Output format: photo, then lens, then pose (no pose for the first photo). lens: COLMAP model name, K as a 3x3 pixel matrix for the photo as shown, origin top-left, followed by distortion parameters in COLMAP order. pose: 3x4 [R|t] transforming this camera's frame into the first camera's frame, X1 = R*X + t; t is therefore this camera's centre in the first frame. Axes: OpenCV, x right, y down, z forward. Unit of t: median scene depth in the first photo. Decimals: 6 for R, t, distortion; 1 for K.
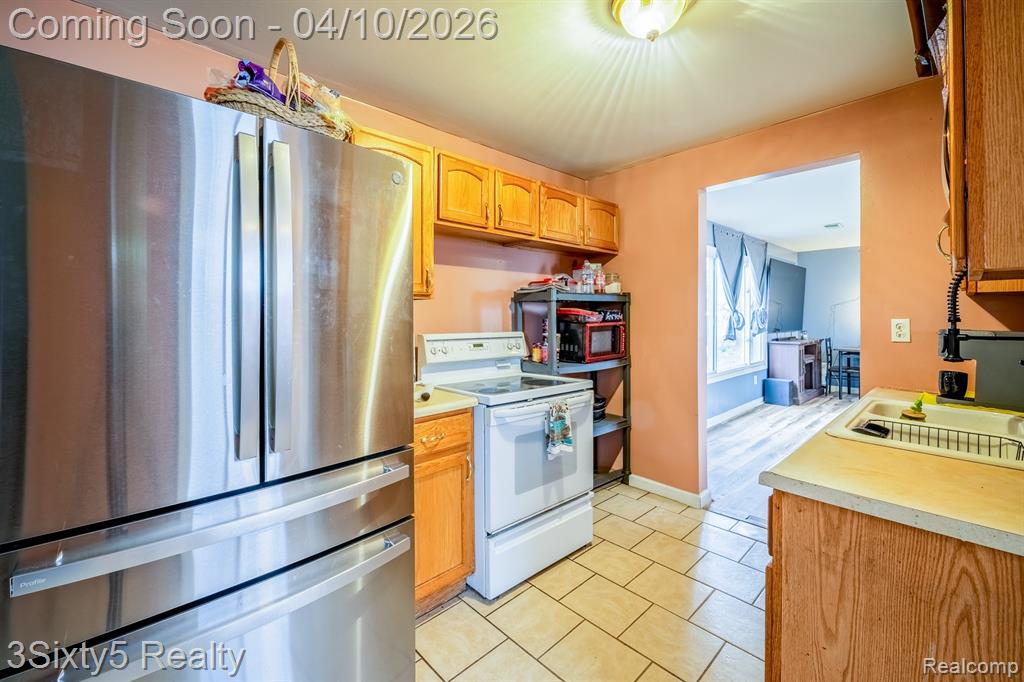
lens RADIAL K [[416.7, 0, 520.3], [0, 416.7, 324.6], [0, 0, 1]] dist [0.007641, -0.002324]
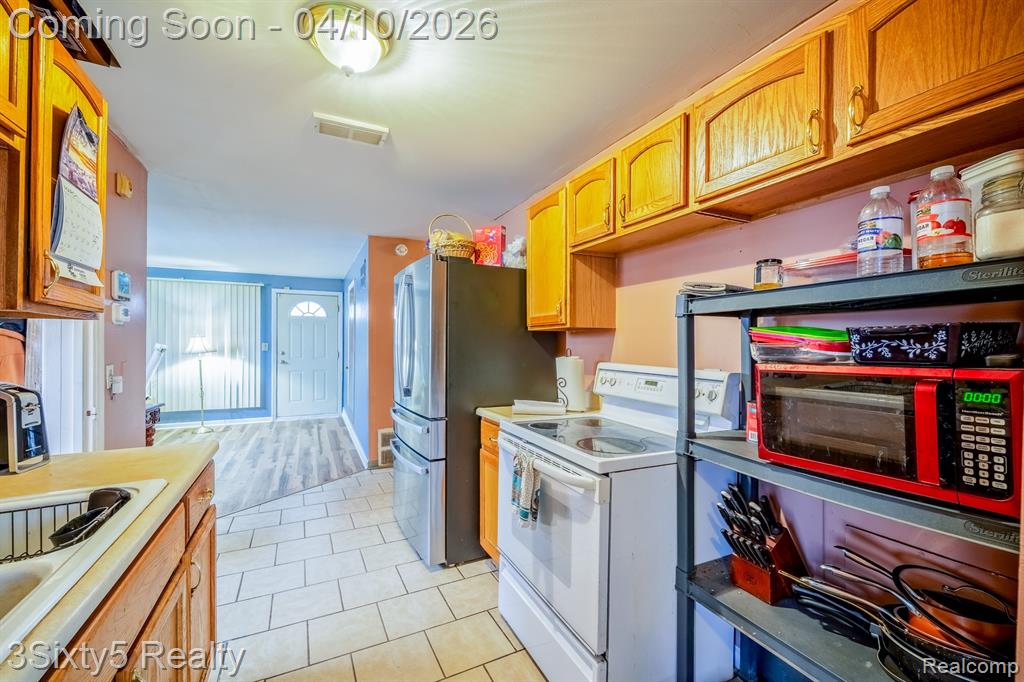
lens RADIAL K [[416.7, 0, 505.8], [0, 416.7, 344.5], [0, 0, 1]] dist [0.007641, -0.002324]
pose [[-0.299204, 0.006543, -0.954167, 0.685965], [-0.018004, 0.999760, 0.012501, -0.023030], [0.954019, 0.020919, -0.299014, 0.969410]]
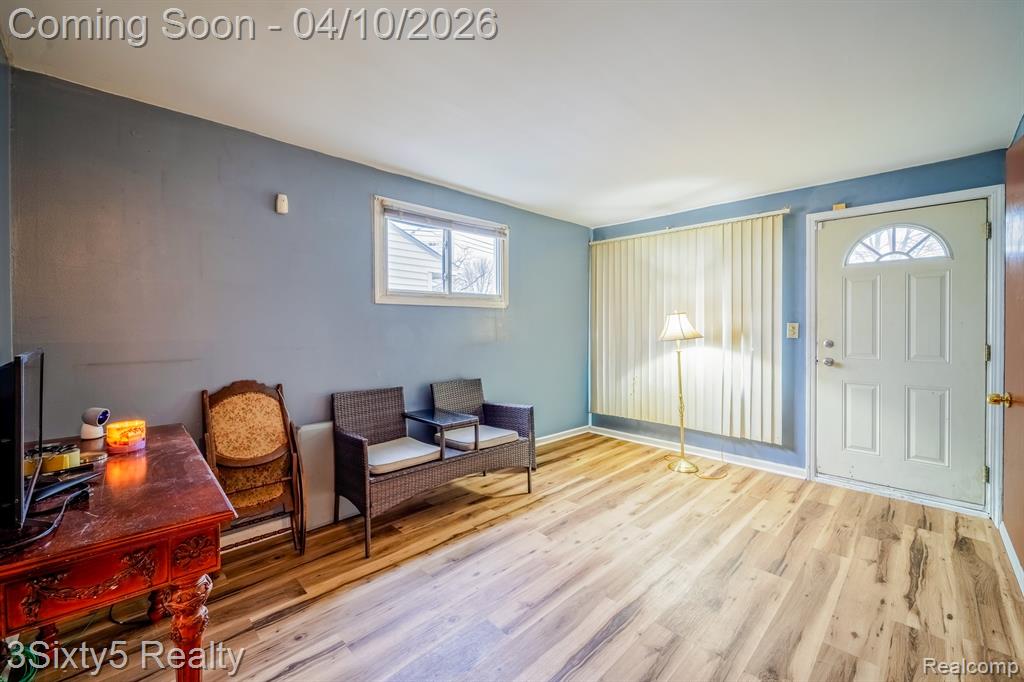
lens RADIAL K [[416.7, 0, 524.4], [0, 416.7, 329.8], [0, 0, 1]] dist [0.007641, -0.002324]
pose [[-0.998752, 0.008999, -0.049126, -0.442292], [0.007707, 0.999621, 0.026427, 0.006324], [0.049346, 0.026016, -0.998443, 0.045441]]
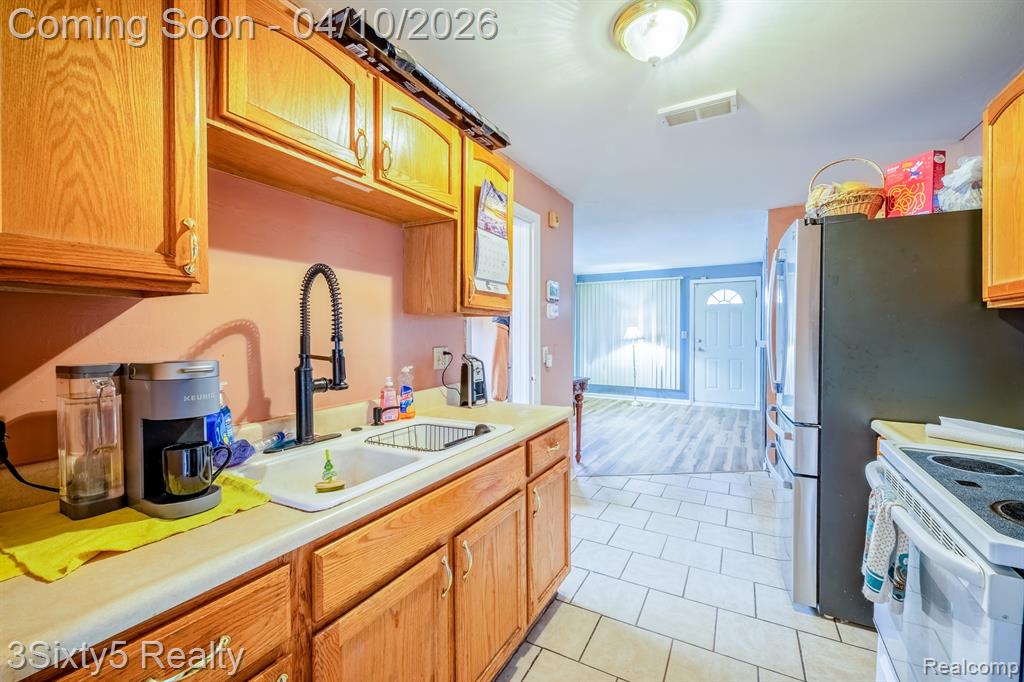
lens RADIAL K [[416.7, 0, 525.0], [0, 416.7, 338.8], [0, 0, 1]] dist [0.007641, -0.002324]
pose [[-0.948766, 0.013008, -0.315710, 0.554888], [0.001982, 0.999378, 0.035217, -0.022792], [0.315972, 0.032787, -0.948202, 1.091580]]
